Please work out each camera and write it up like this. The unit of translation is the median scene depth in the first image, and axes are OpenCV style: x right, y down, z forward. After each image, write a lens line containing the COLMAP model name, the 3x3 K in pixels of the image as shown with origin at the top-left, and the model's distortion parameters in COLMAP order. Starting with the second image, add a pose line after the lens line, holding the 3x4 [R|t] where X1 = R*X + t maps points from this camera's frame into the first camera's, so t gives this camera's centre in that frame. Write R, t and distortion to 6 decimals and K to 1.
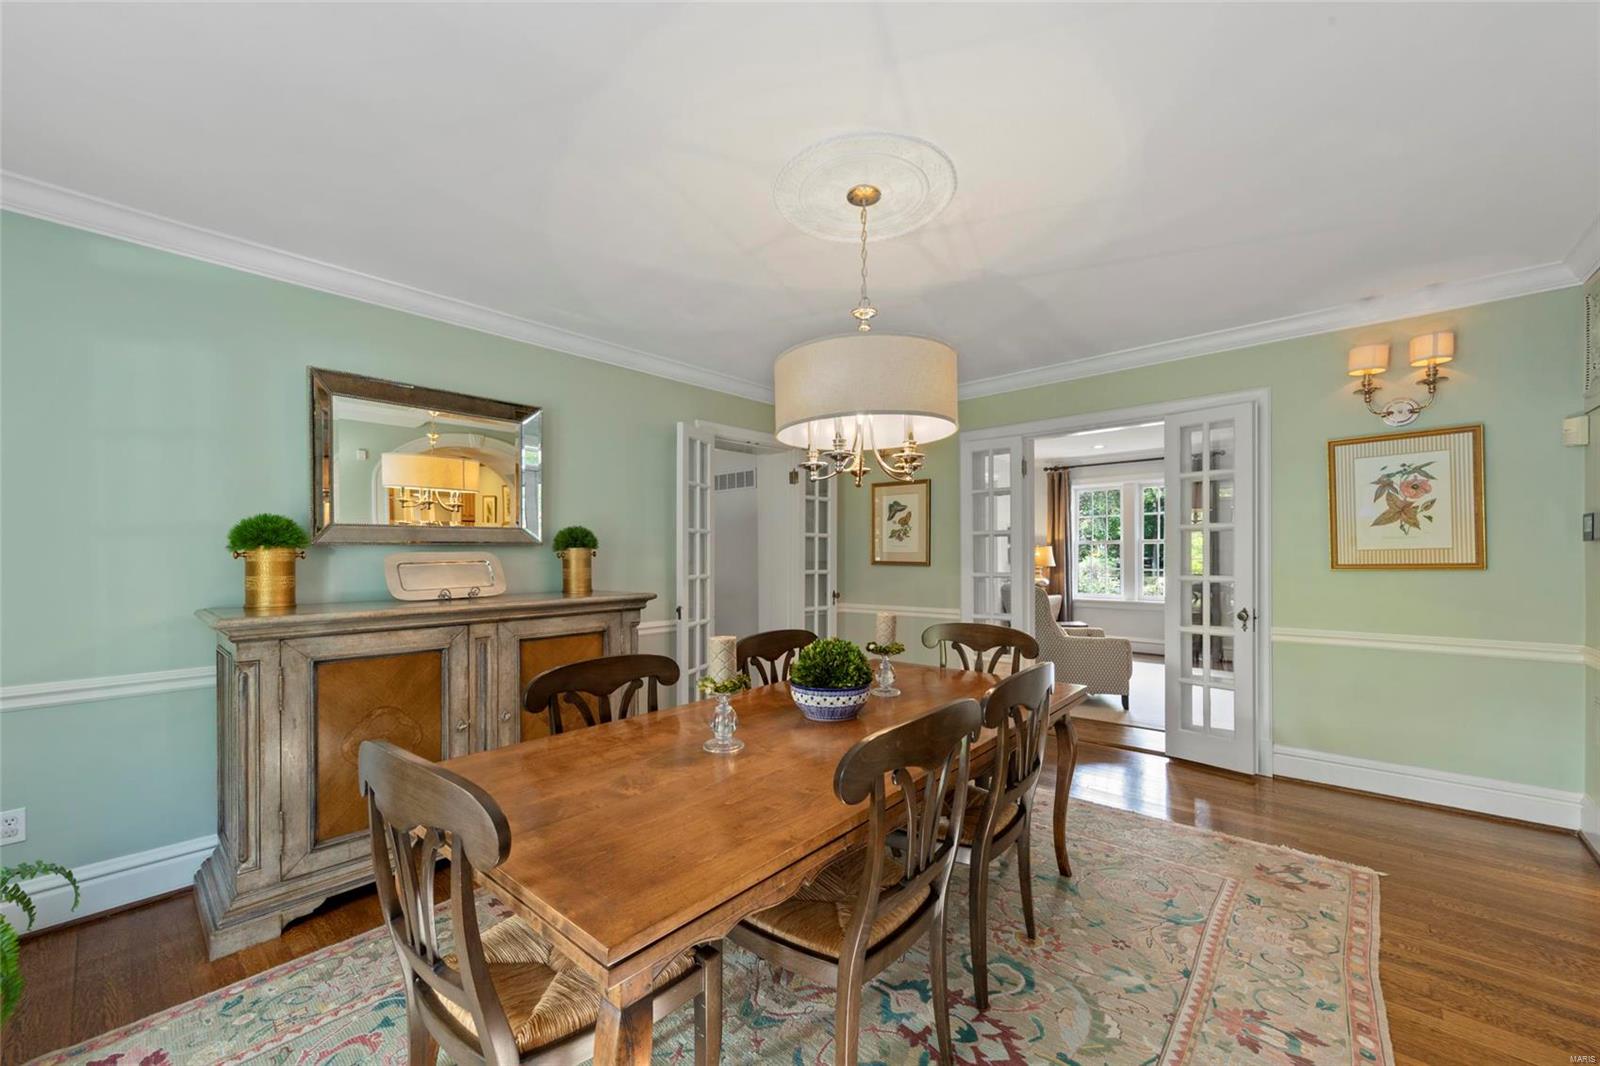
lens RADIAL K [[626.2, 0, 806.5], [0, 626.2, 546.1], [0, 0, 1]] dist [0.002995, 0.000033]
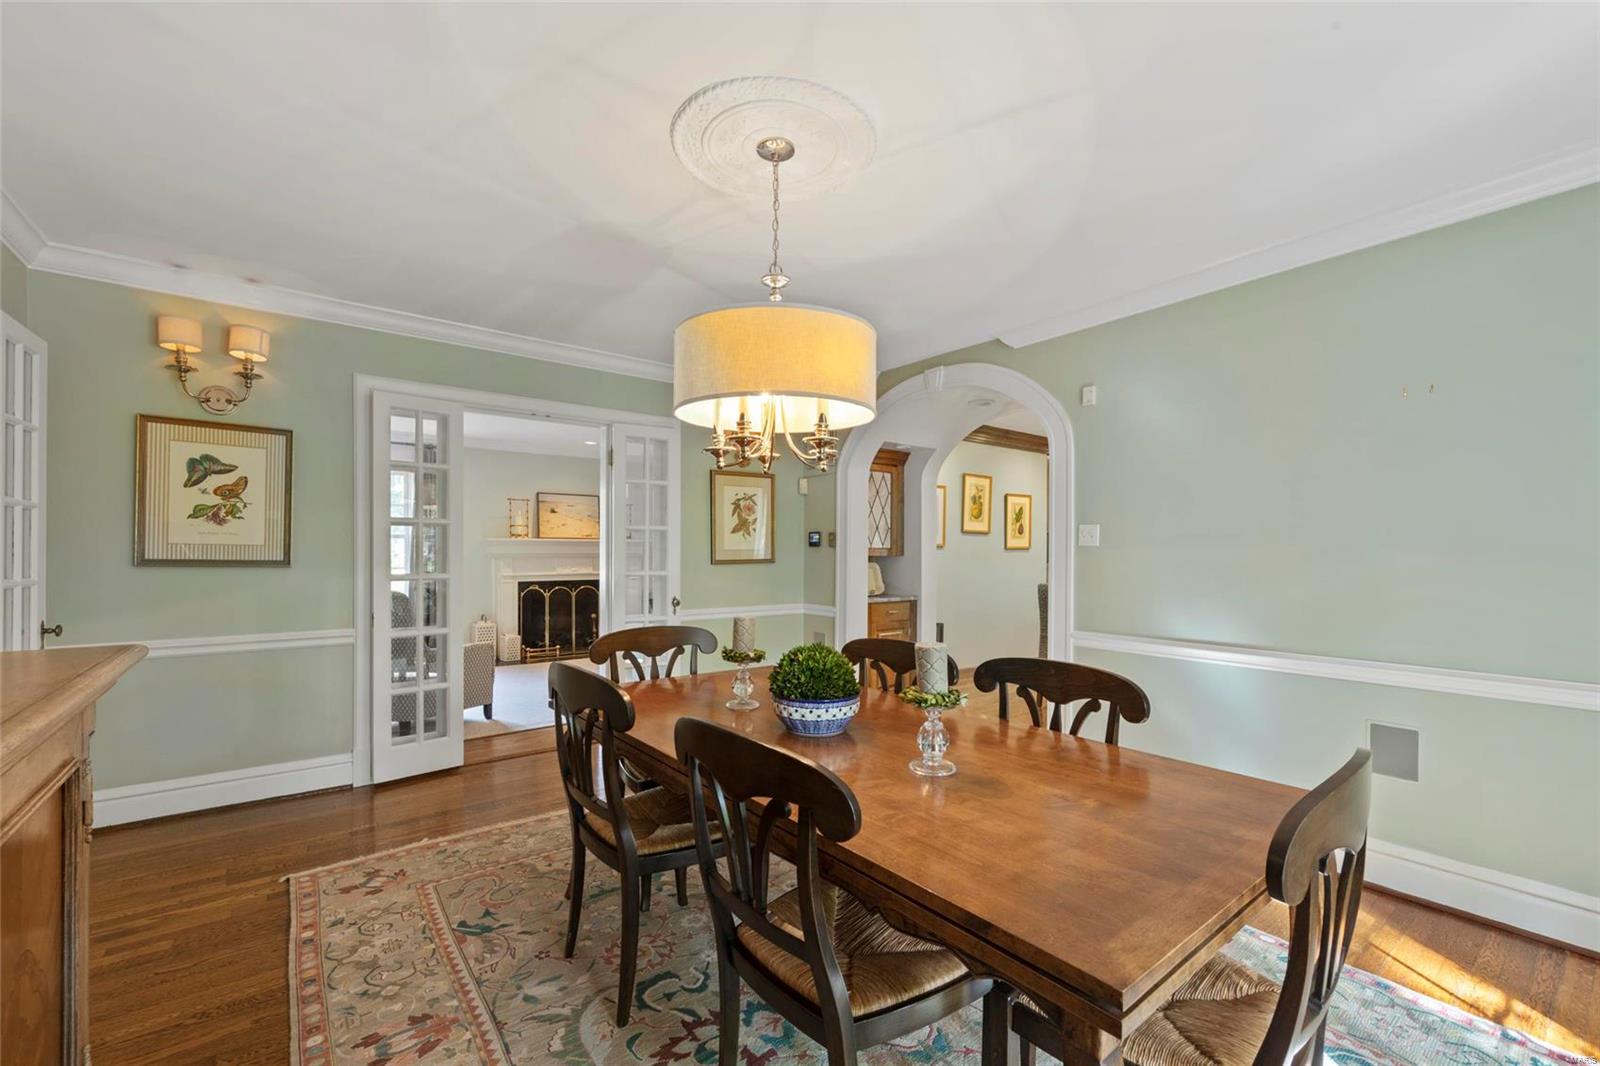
lens RADIAL K [[676.9, 0, 805.6], [0, 676.9, 547.3], [0, 0, 1]] dist [-0.004463, -0.000070]
pose [[0.175377, 0.014266, 0.984398, -0.606581], [-0.021846, 0.999705, -0.010595, 0.012679], [-0.984259, -0.019647, 0.175637, 0.564039]]
